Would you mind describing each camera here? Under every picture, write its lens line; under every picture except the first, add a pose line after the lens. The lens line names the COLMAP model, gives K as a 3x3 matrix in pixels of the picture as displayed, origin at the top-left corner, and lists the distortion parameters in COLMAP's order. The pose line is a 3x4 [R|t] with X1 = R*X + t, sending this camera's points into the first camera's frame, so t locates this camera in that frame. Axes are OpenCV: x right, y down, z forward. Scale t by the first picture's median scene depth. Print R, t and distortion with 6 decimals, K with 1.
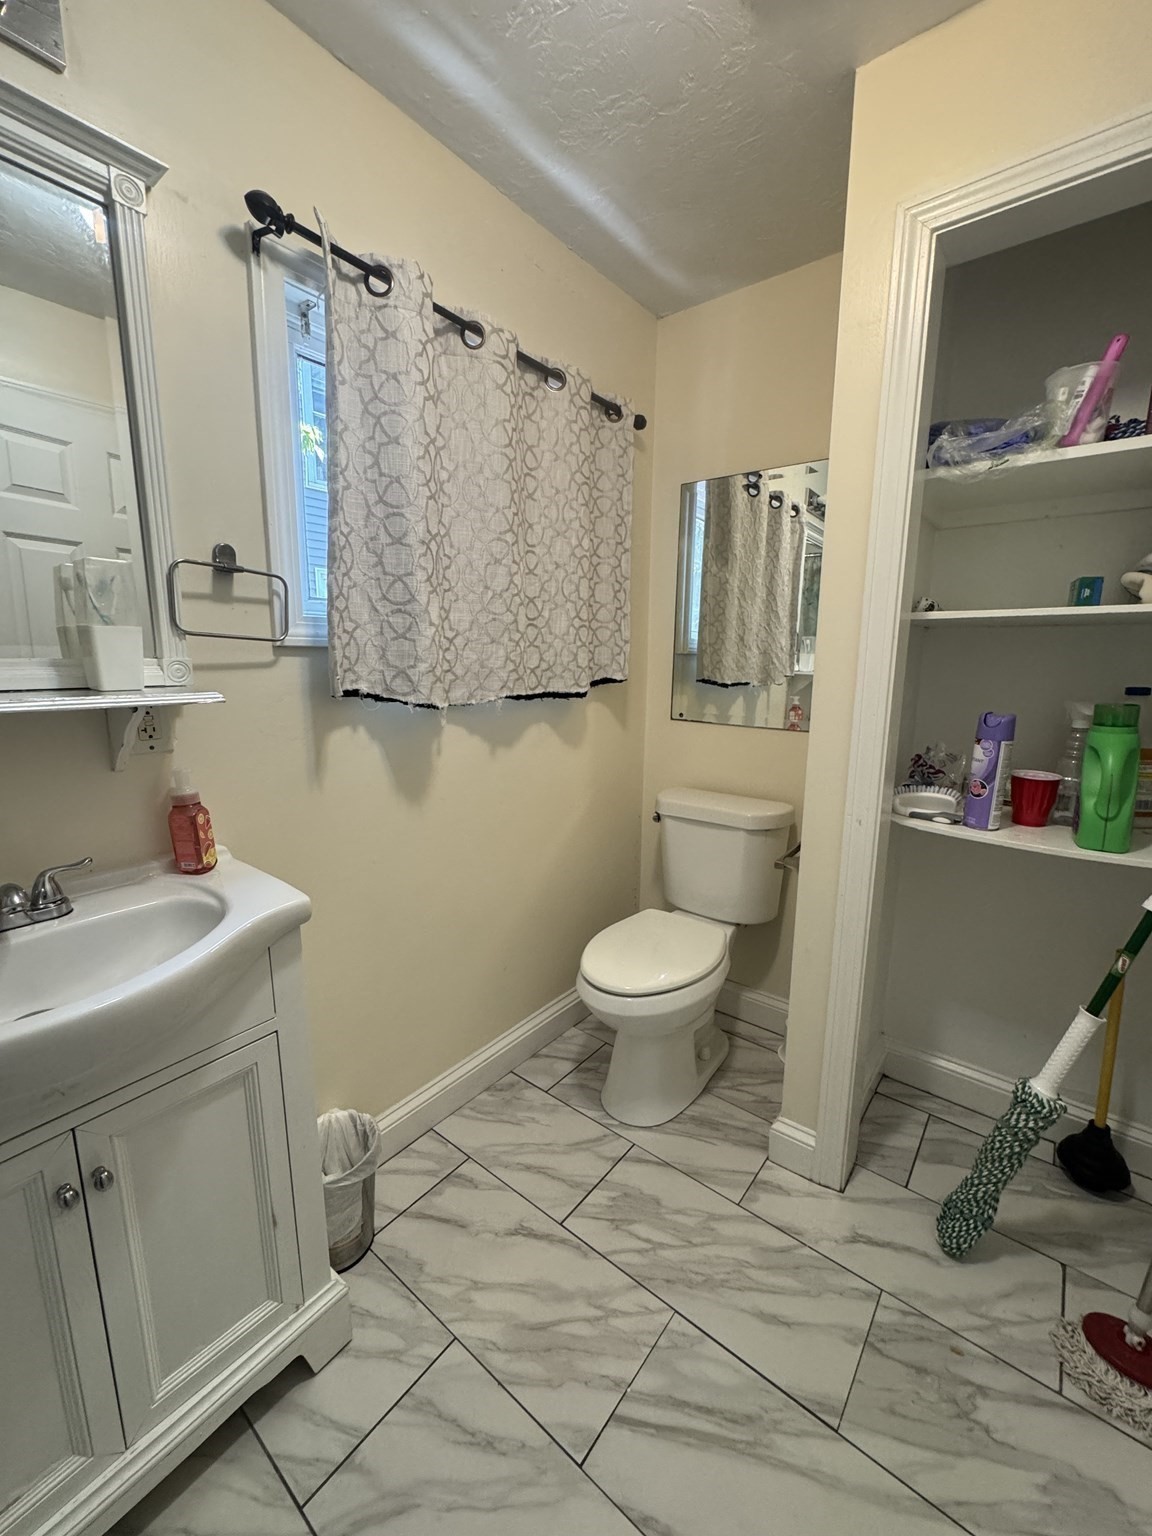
lens RADIAL K [[620.2, 0, 576.0], [0, 620.2, 768.0], [0, 0, 1]] dist [-0.001298, -0.000121]
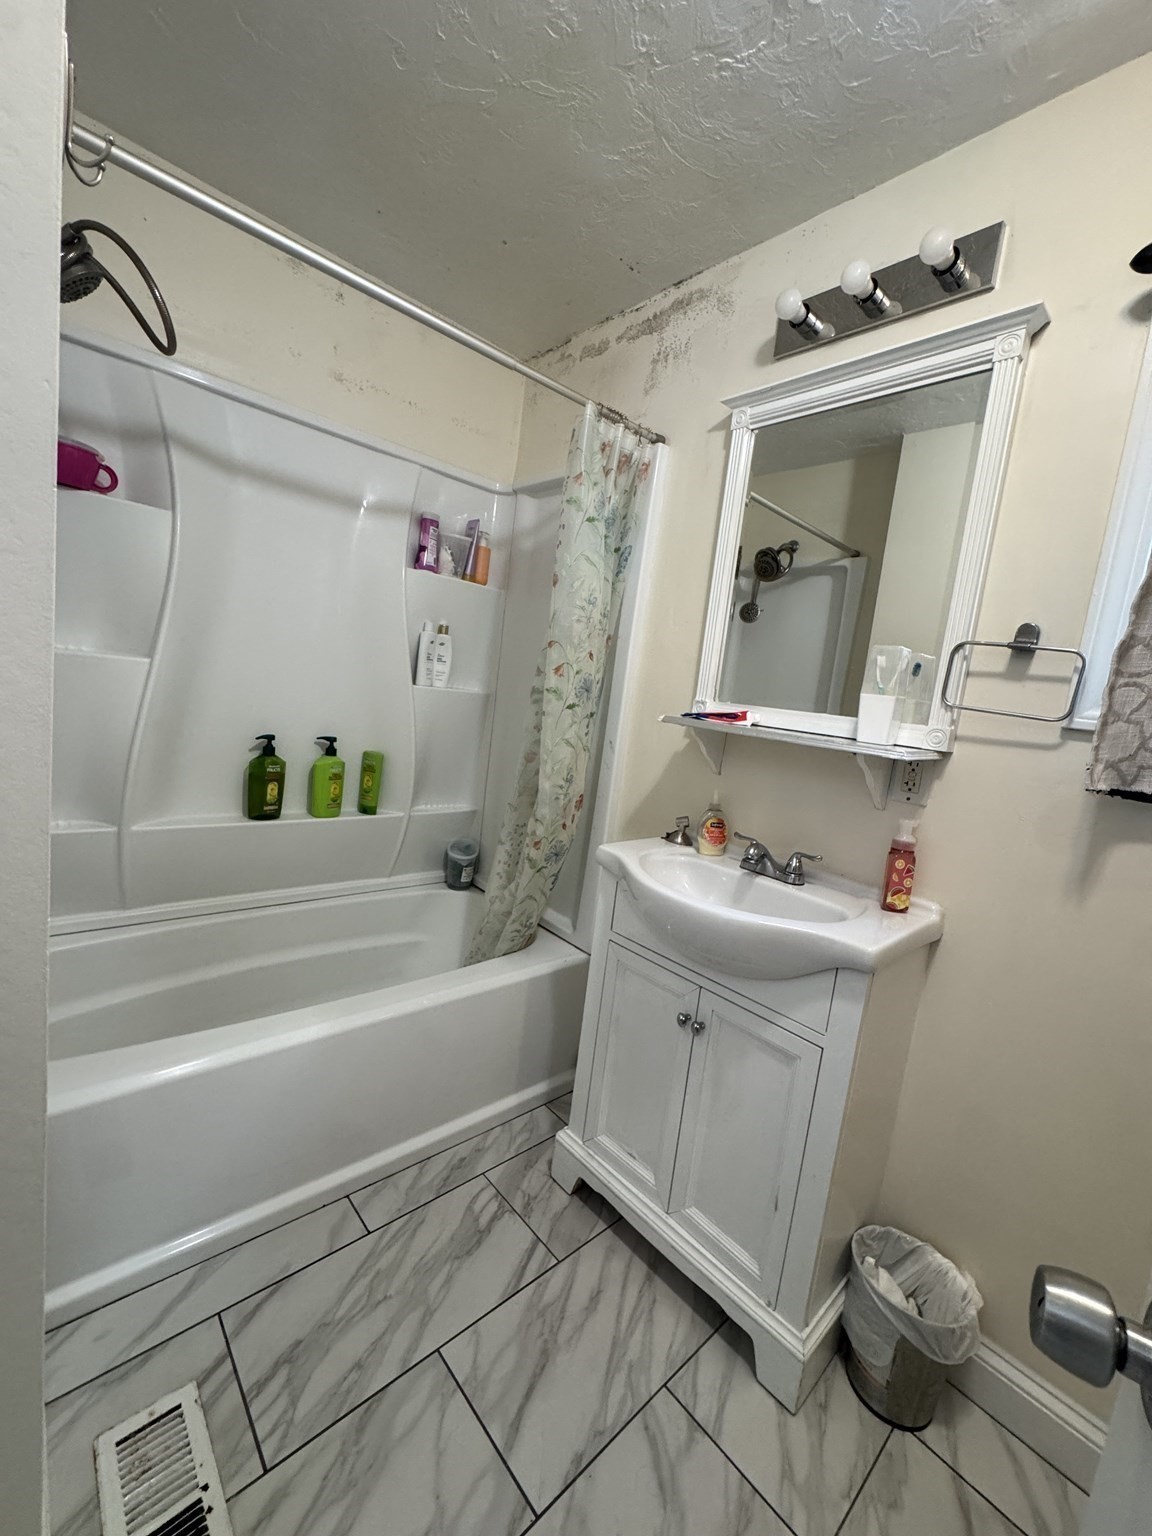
lens RADIAL K [[620.2, 0, 576.0], [0, 620.2, 768.0], [0, 0, 1]] dist [-0.001298, -0.000121]
pose [[-0.153231, 0.106661, -0.982417, 0.567527], [-0.295099, 0.943856, 0.148502, -0.076006], [0.943100, 0.312665, -0.113153, 0.510874]]
